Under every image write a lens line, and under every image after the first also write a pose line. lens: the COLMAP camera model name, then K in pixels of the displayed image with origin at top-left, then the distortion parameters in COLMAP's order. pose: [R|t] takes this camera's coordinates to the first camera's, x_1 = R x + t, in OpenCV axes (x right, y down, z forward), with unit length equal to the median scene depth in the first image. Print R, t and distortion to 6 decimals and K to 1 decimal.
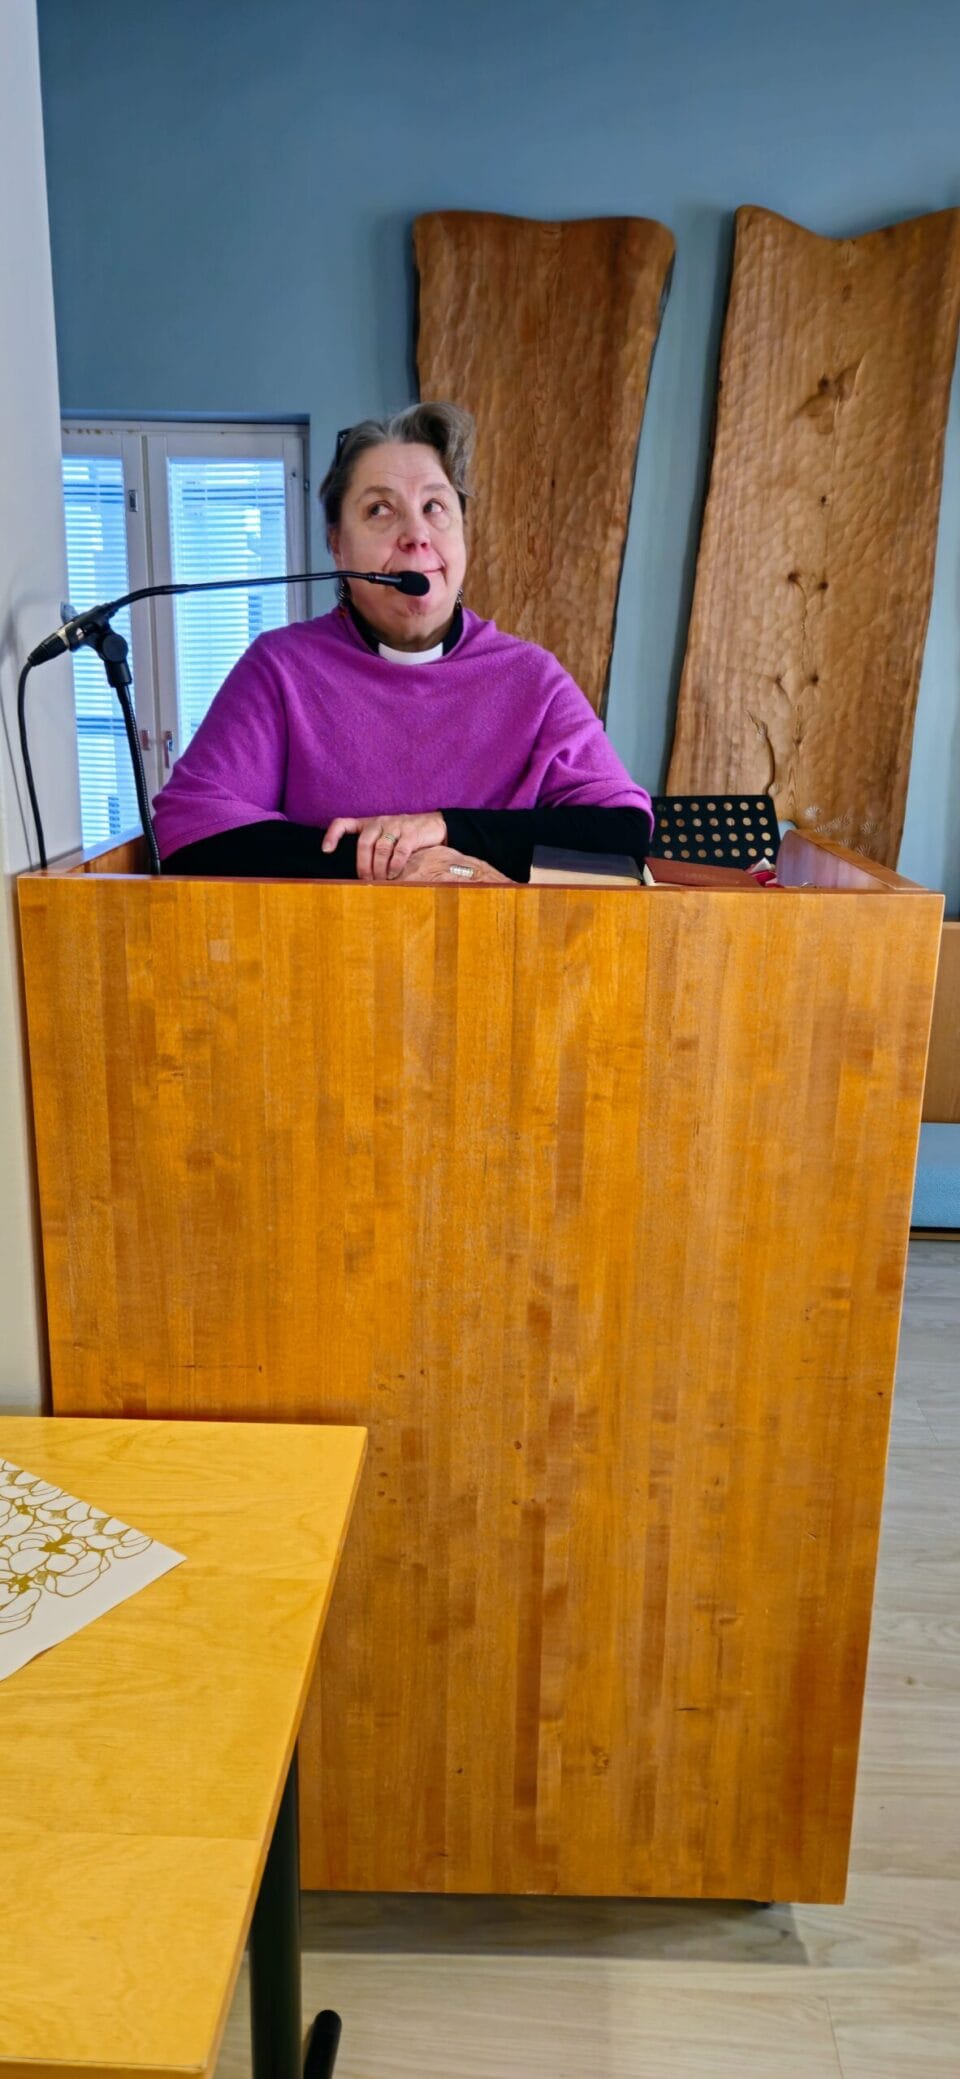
lens RADIAL K [[1430.2, 0, 480.0], [0, 1430.2, 1039.5], [0, 0, 1]] dist [0.036826, -0.001793]
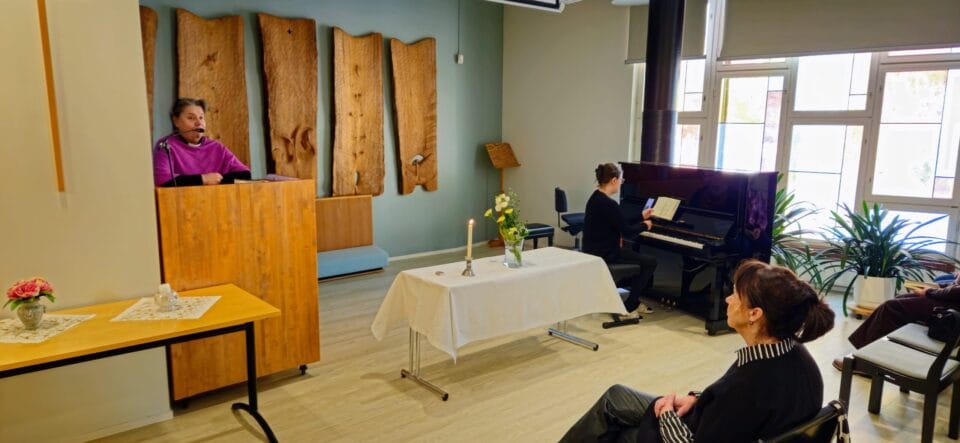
lens RADIAL K [[660.4, 0, 493.2], [0, 660.4, 242.1], [0, 0, 1]] dist [0.036826, -0.001793]
pose [[0.725287, -0.135549, 0.674970, -1.026974], [0.176351, 0.984293, 0.008169, 0.263597], [-0.665476, 0.113107, 0.737800, -1.532322]]
